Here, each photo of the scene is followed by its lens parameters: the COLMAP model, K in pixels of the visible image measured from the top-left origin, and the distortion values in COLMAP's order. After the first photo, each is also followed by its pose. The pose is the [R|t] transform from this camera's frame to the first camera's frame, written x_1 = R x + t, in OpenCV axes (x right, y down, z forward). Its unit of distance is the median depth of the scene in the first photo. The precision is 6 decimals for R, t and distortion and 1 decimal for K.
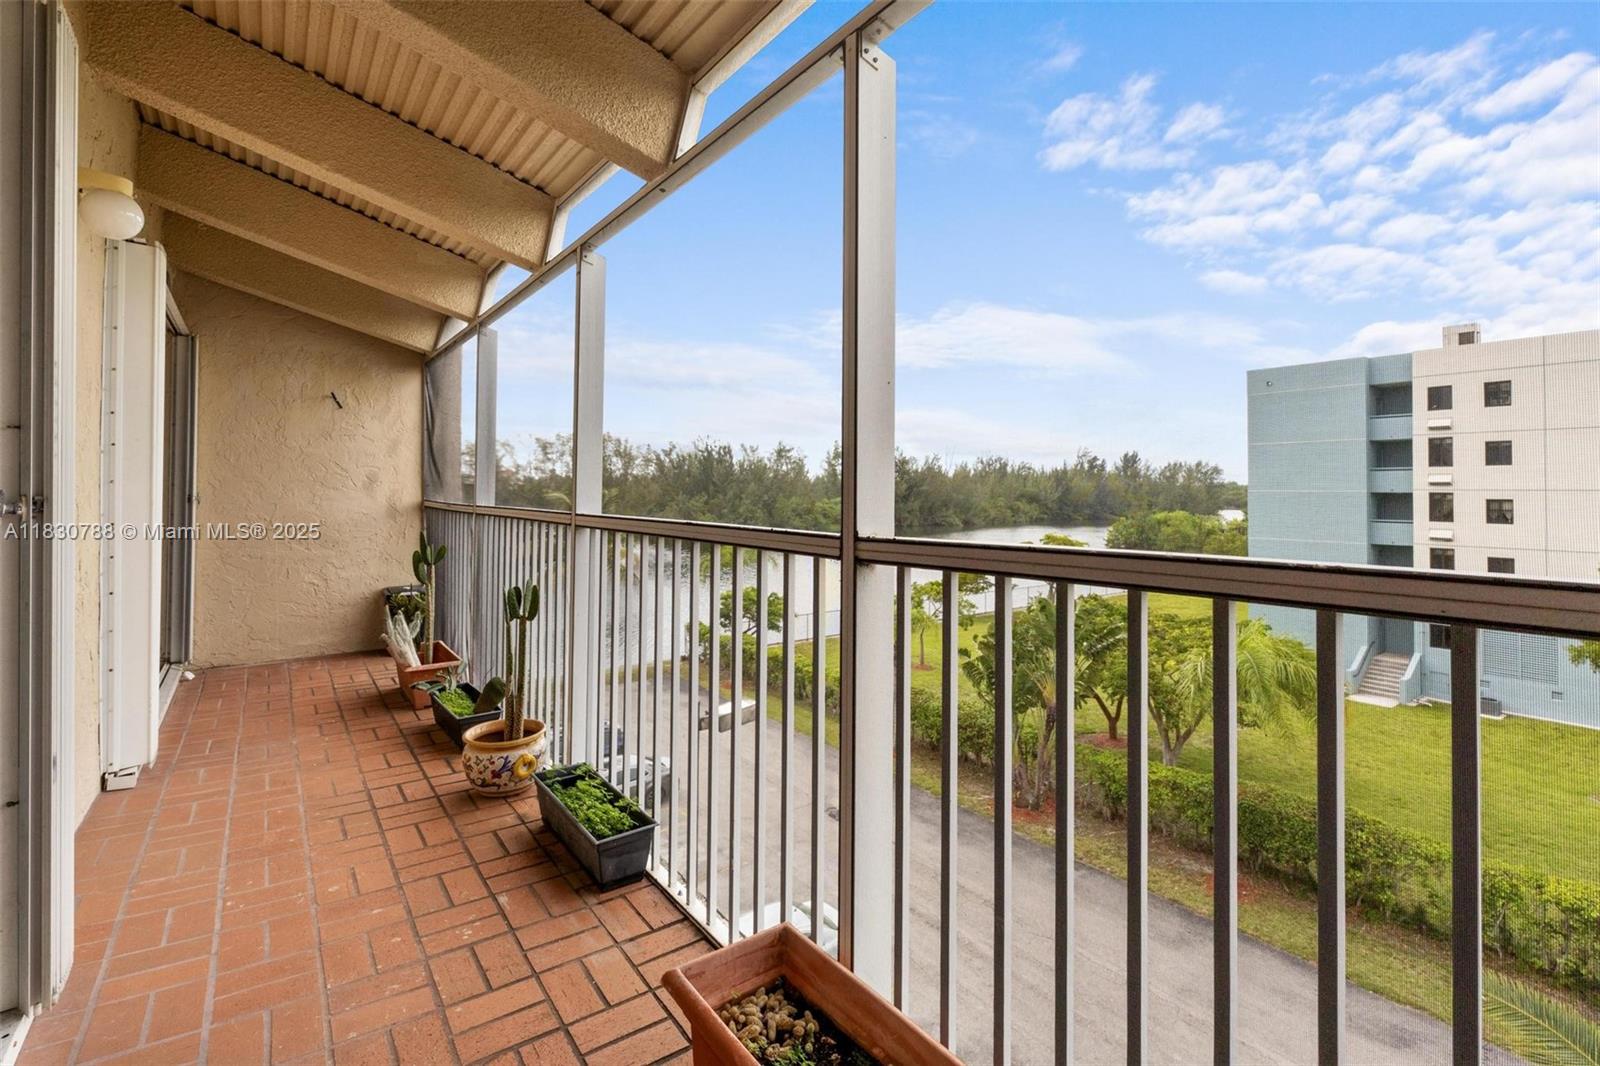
lens RADIAL K [[735.2, 0, 796.3], [0, 735.2, 476.7], [0, 0, 1]] dist [0.000684, -0.000024]
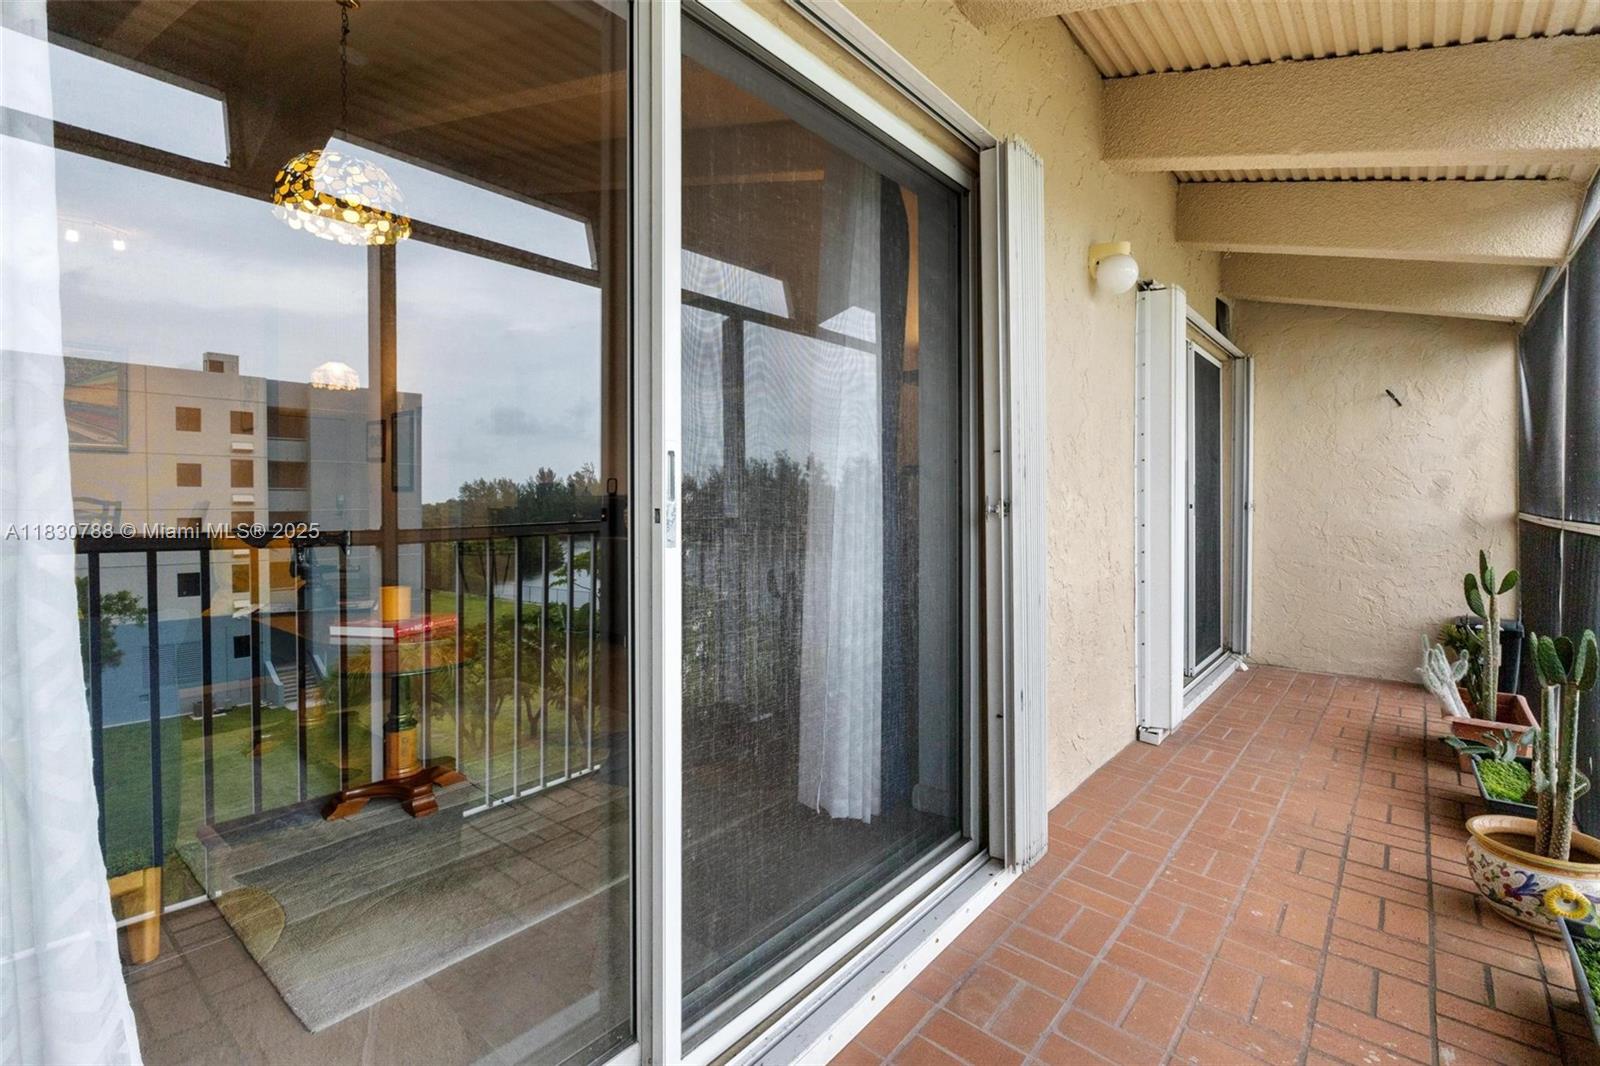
lens RADIAL K [[725.2, 0, 797.2], [0, 725.2, 499.3], [0, 0, 1]] dist [-0.000823, -0.000811]
pose [[0.234997, -0.000698, -0.971996, 0.111445], [0.017392, 0.999843, 0.003487, 0.007108], [0.971841, -0.017724, 0.234972, 0.160187]]
